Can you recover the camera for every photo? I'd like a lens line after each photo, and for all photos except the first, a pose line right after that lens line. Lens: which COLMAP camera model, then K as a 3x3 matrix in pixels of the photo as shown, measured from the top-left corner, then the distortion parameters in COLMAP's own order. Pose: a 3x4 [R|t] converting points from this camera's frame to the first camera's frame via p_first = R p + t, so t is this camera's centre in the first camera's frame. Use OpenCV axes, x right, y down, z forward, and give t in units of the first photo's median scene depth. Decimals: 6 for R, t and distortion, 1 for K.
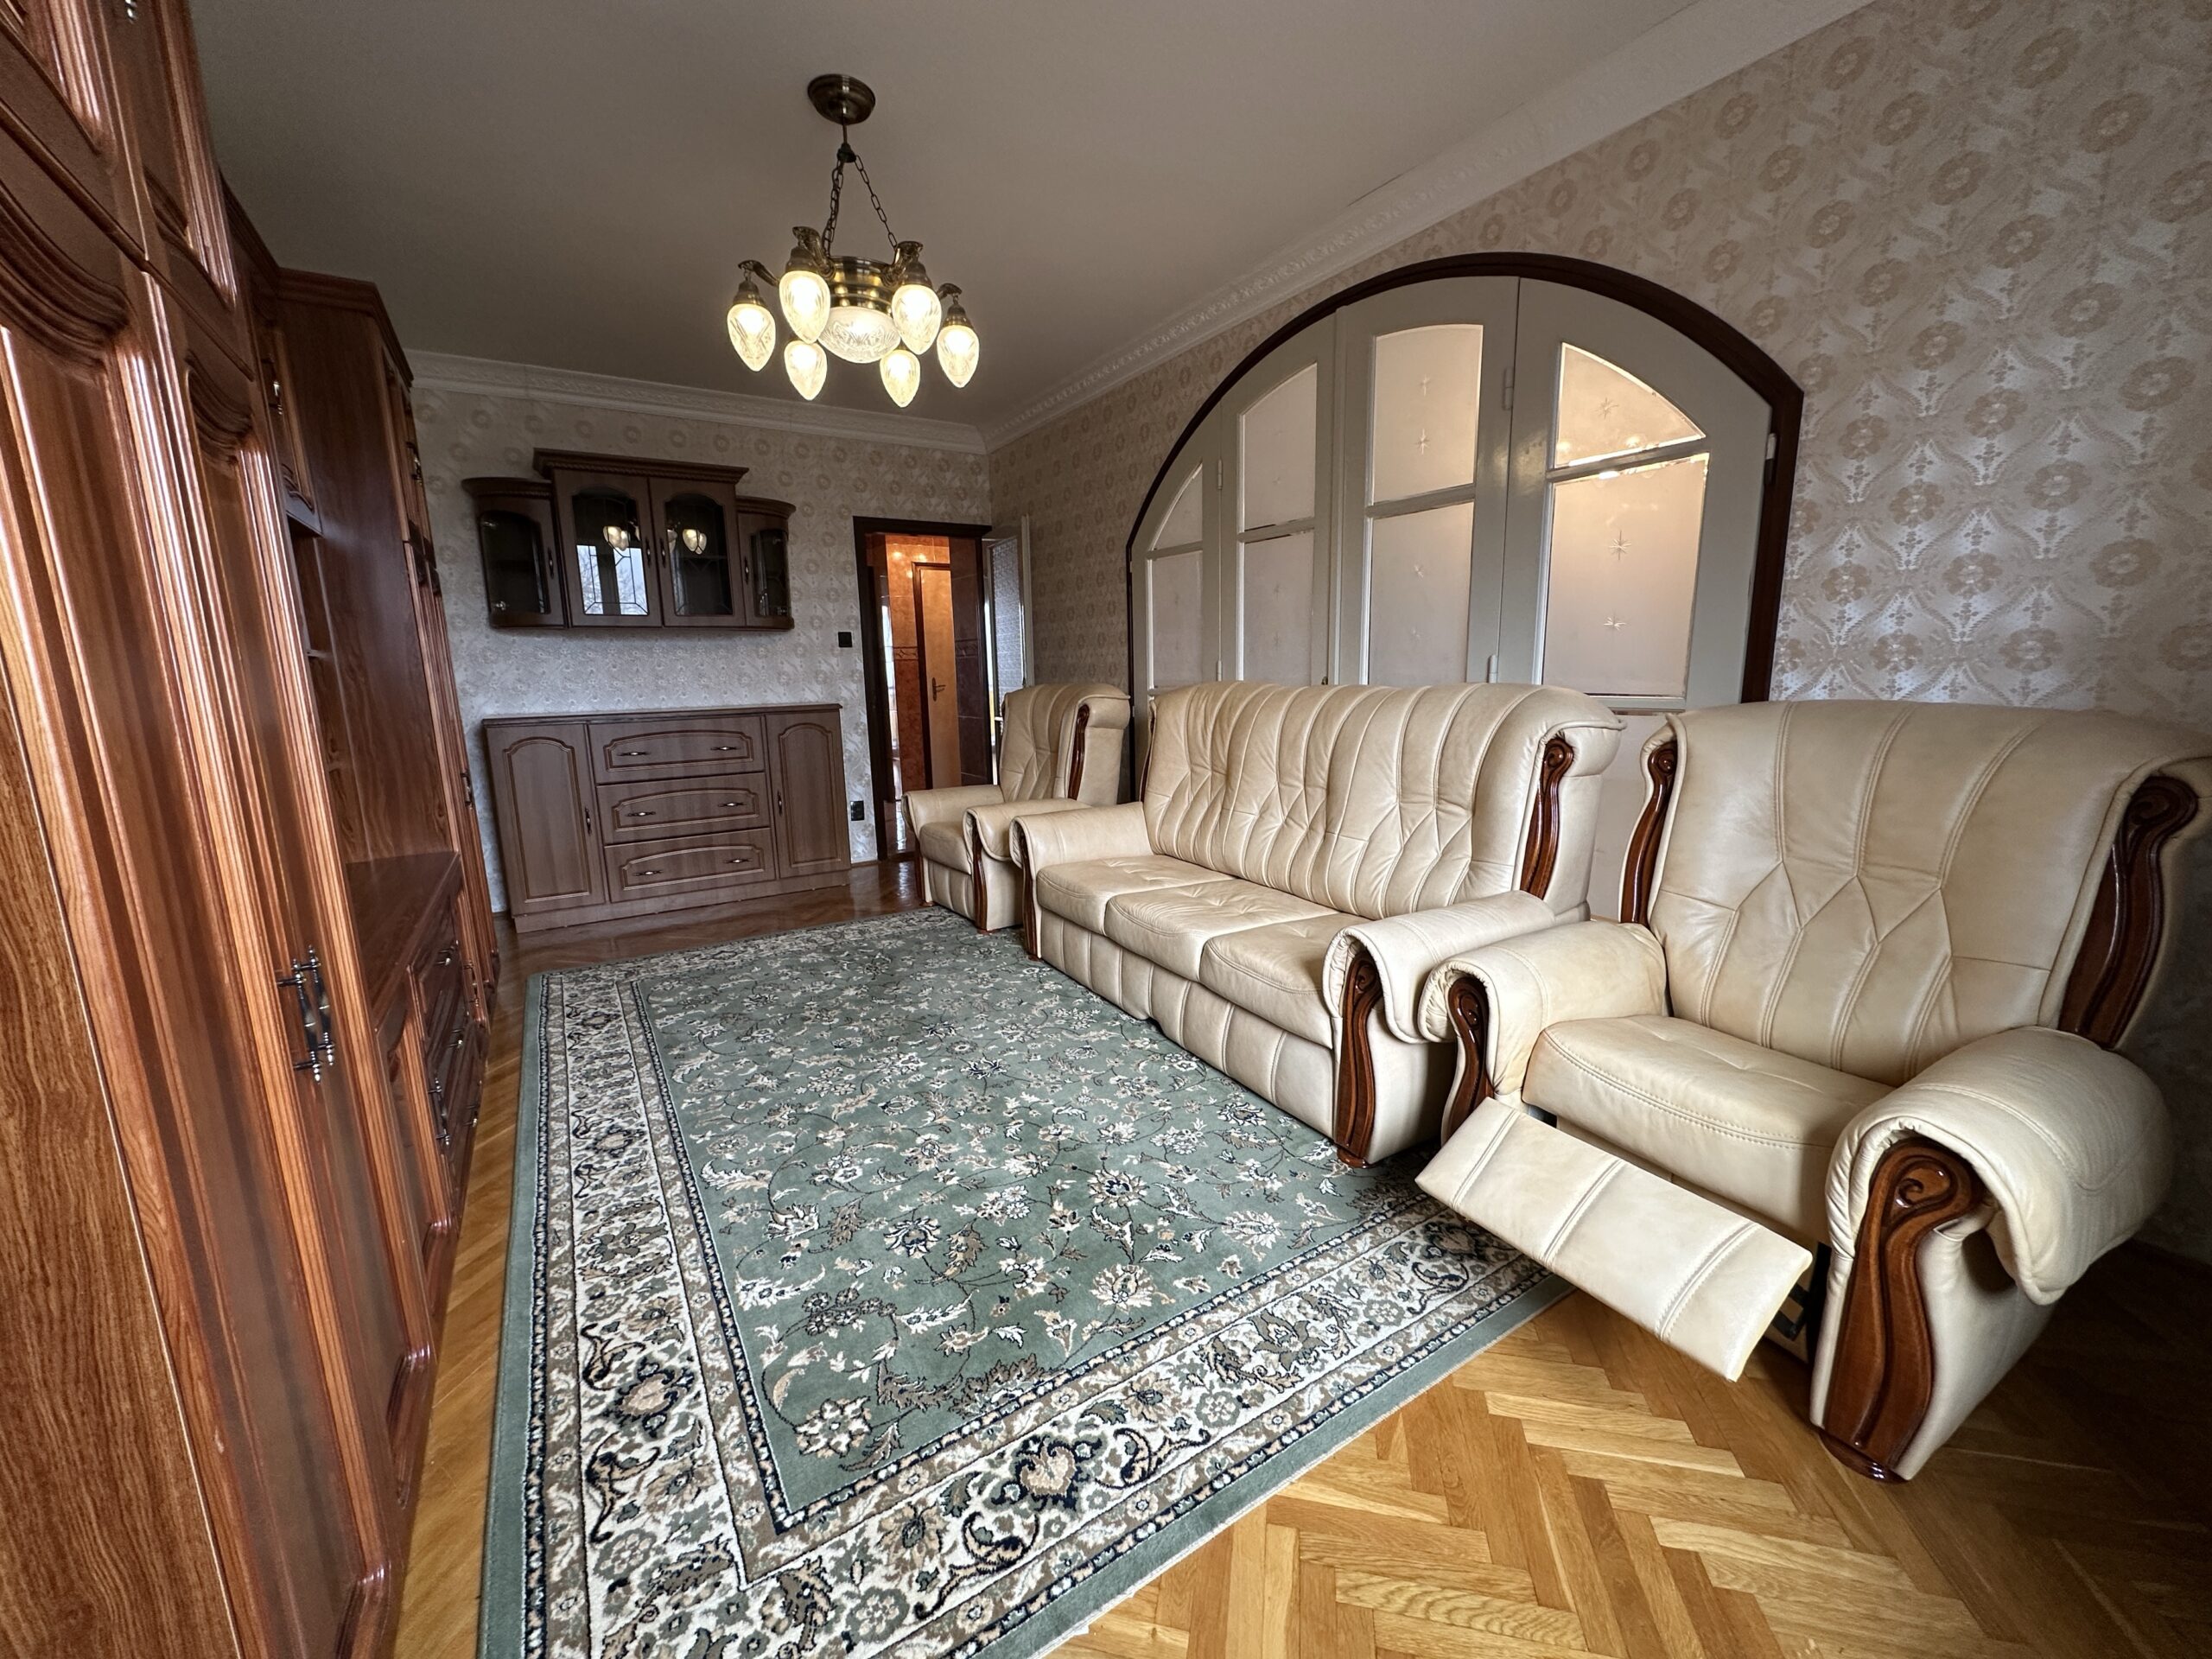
lens RADIAL K [[885.3, 0, 1106.0], [0, 885.3, 829.5], [0, 0, 1]] dist [0.001094, 0.000336]
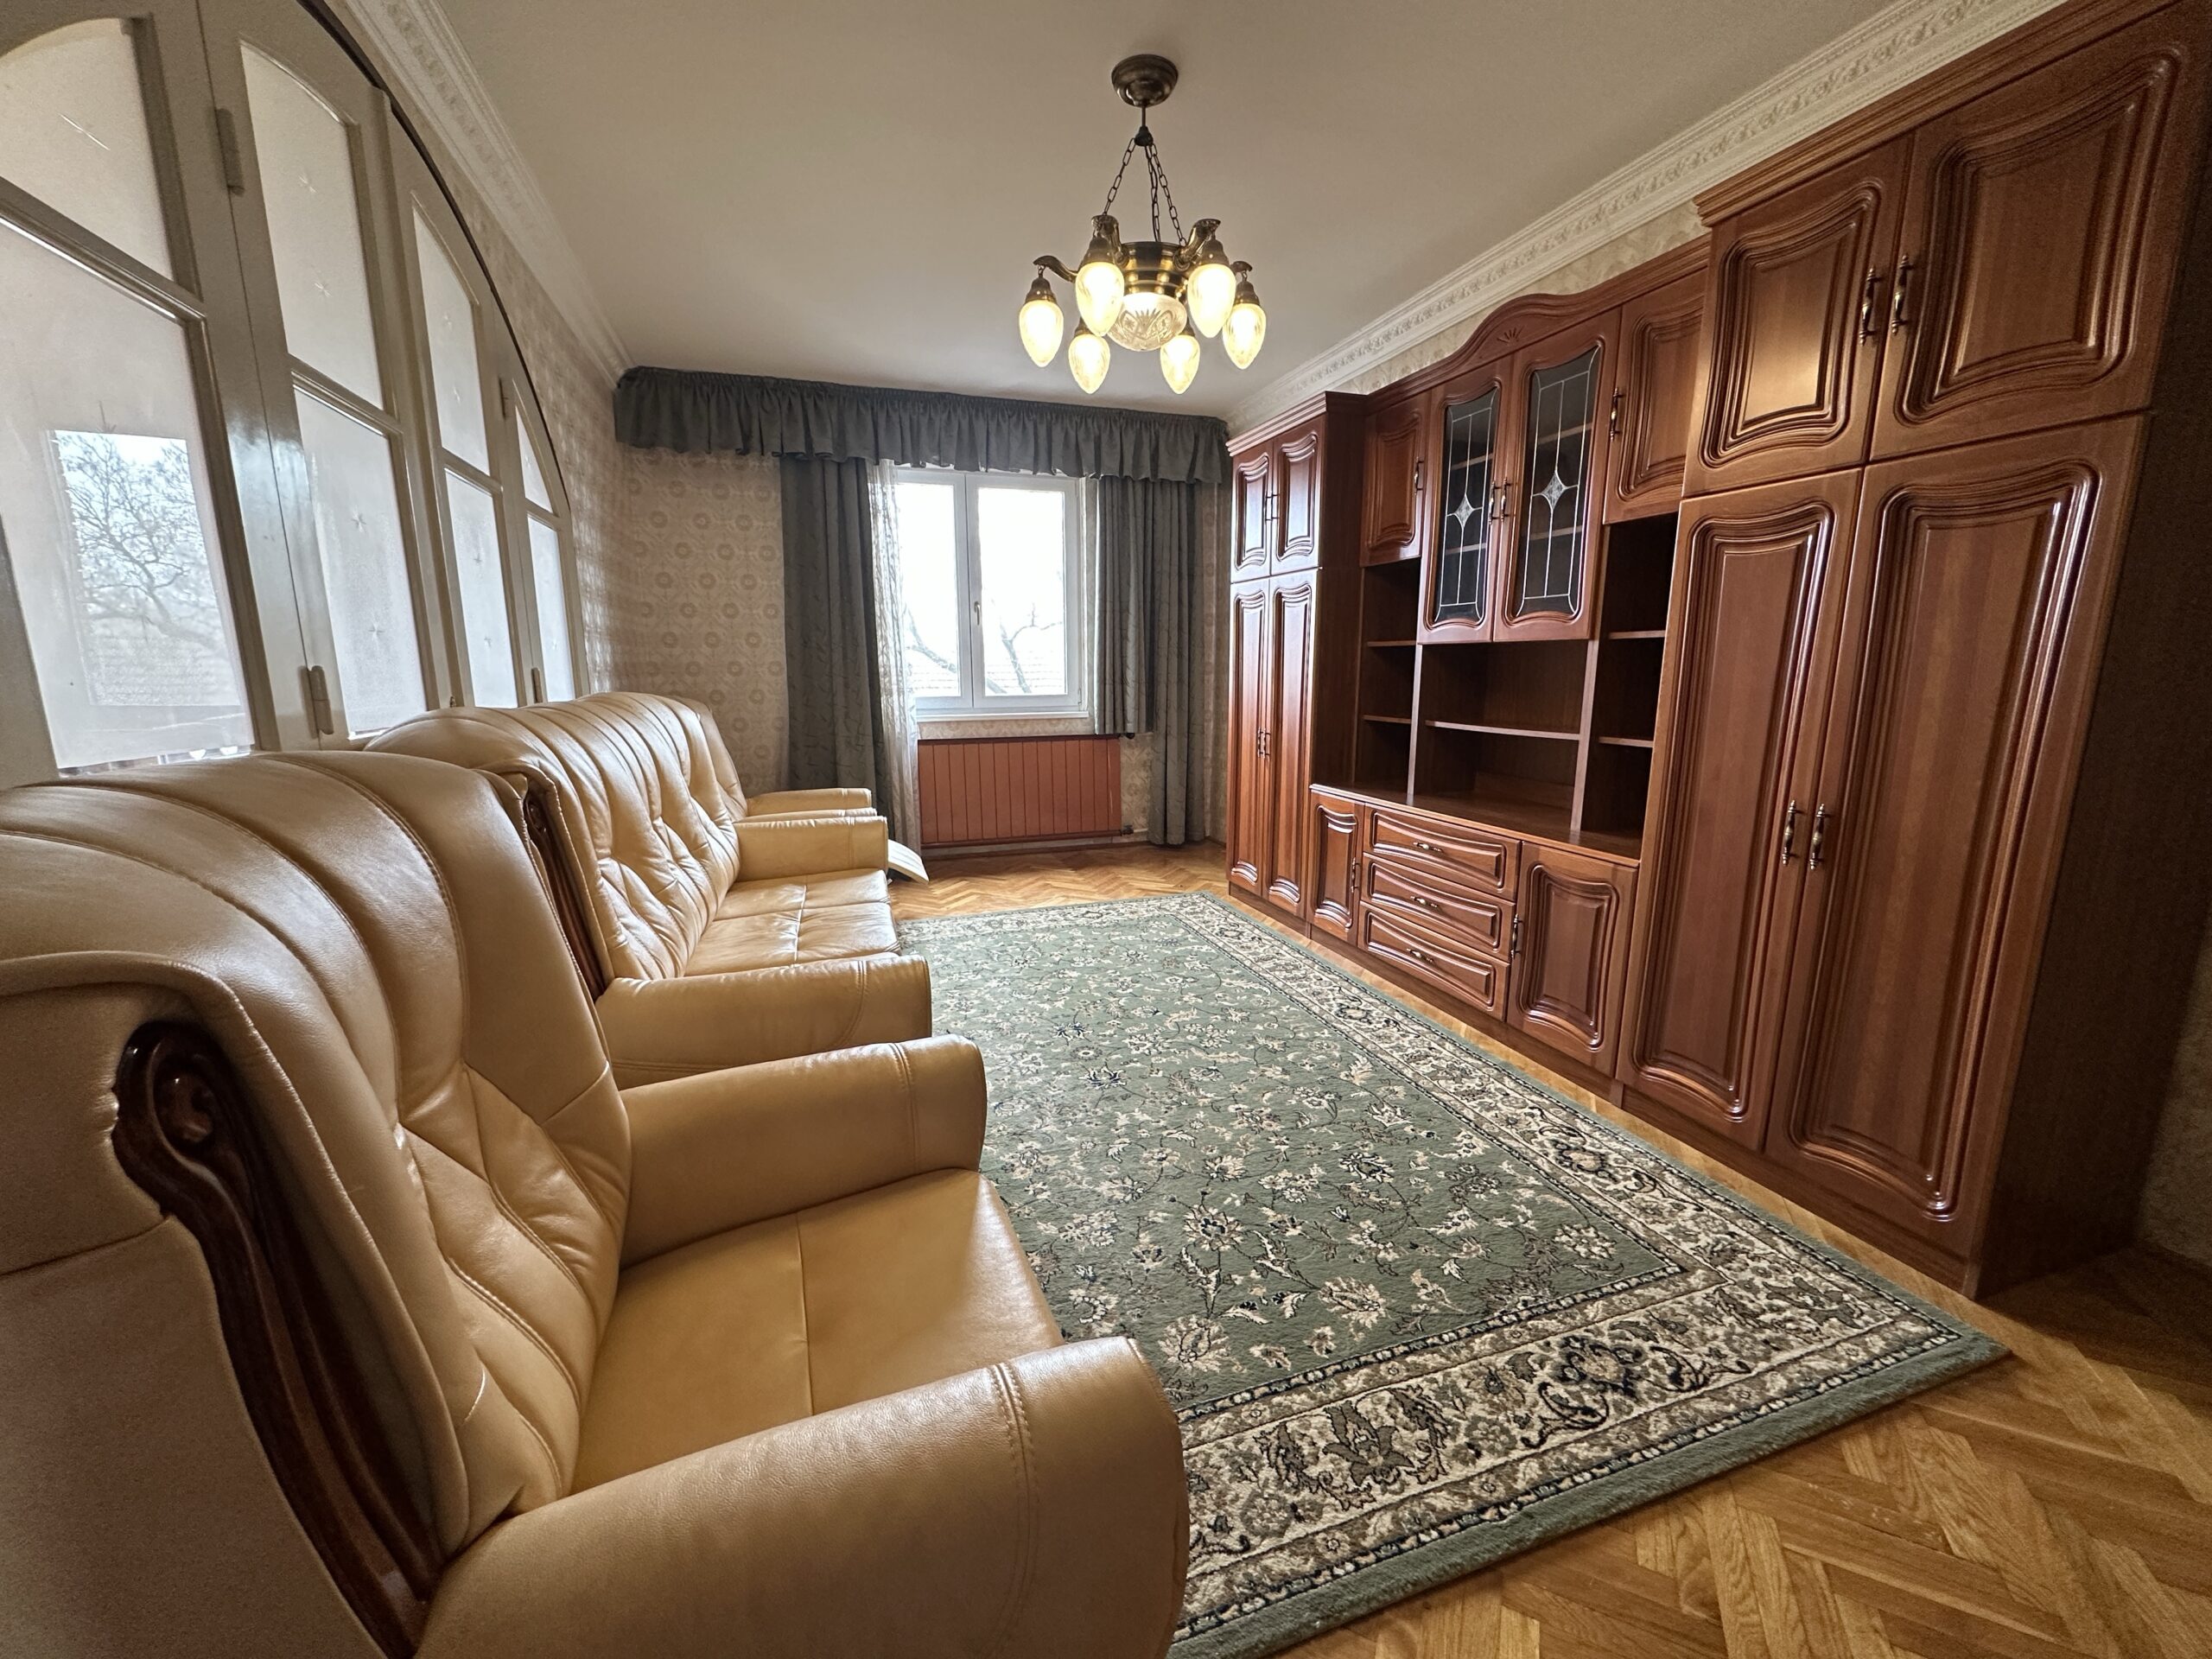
lens RADIAL K [[885.3, 0, 1106.0], [0, 885.3, 829.5], [0, 0, 1]] dist [0.001094, 0.000336]
pose [[-0.971432, -0.016483, 0.236743, -0.497304], [0.069351, 0.934321, 0.349621, -0.393749], [-0.226957, 0.356052, -0.906486, 2.170239]]
